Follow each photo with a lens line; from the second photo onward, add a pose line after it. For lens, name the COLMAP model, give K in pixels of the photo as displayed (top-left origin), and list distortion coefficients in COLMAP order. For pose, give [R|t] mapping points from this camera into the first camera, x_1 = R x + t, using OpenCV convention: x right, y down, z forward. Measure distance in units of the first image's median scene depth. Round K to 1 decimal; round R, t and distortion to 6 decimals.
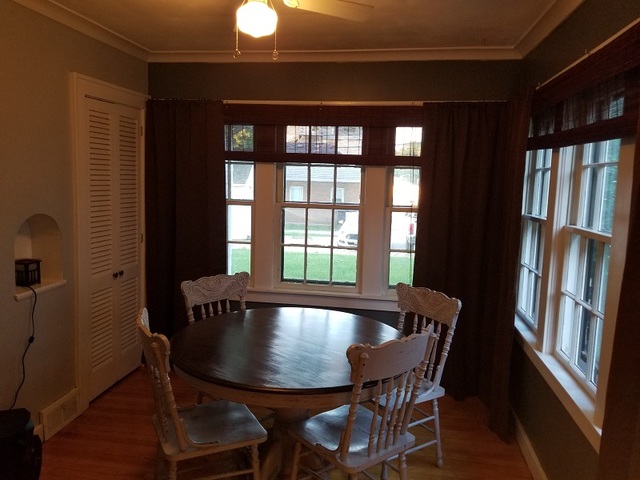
lens RADIAL K [[500.8, 0, 304.1], [0, 500.8, 240.6], [0, 0, 1]] dist [0.064189, -0.096719]
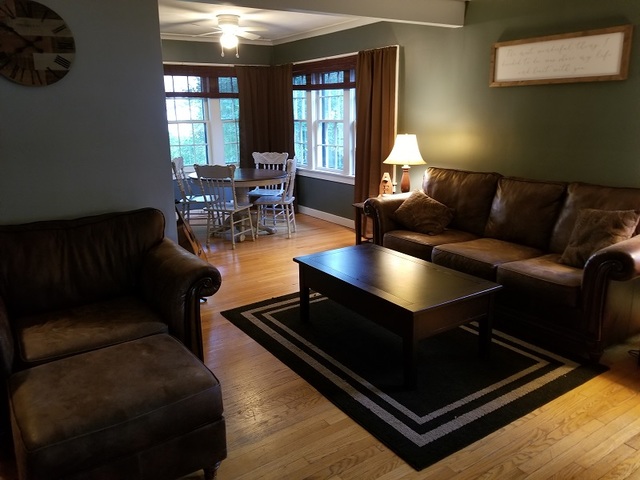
lens RADIAL K [[500.8, 0, 310.1], [0, 500.8, 228.5], [0, 0, 1]] dist [0.064189, -0.096719]
pose [[0.737586, -0.194008, 0.646783, -0.881478], [0.116313, 0.980023, 0.161324, 0.066053], [-0.665161, -0.043761, 0.745417, -0.655629]]
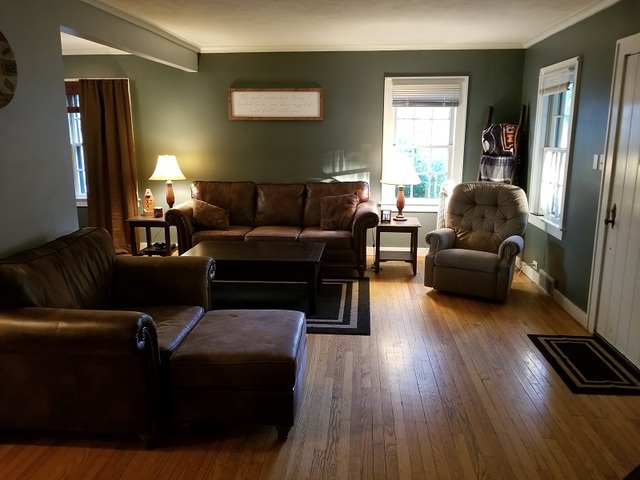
lens RADIAL K [[500.8, 0, 320.3], [0, 500.8, 236.8], [0, 0, 1]] dist [0.064189, -0.096719]
pose [[-0.074167, -0.236072, 0.968901, -1.380595], [0.112968, 0.963334, 0.243363, -0.011416], [-0.990827, 0.127504, -0.044779, -0.237475]]
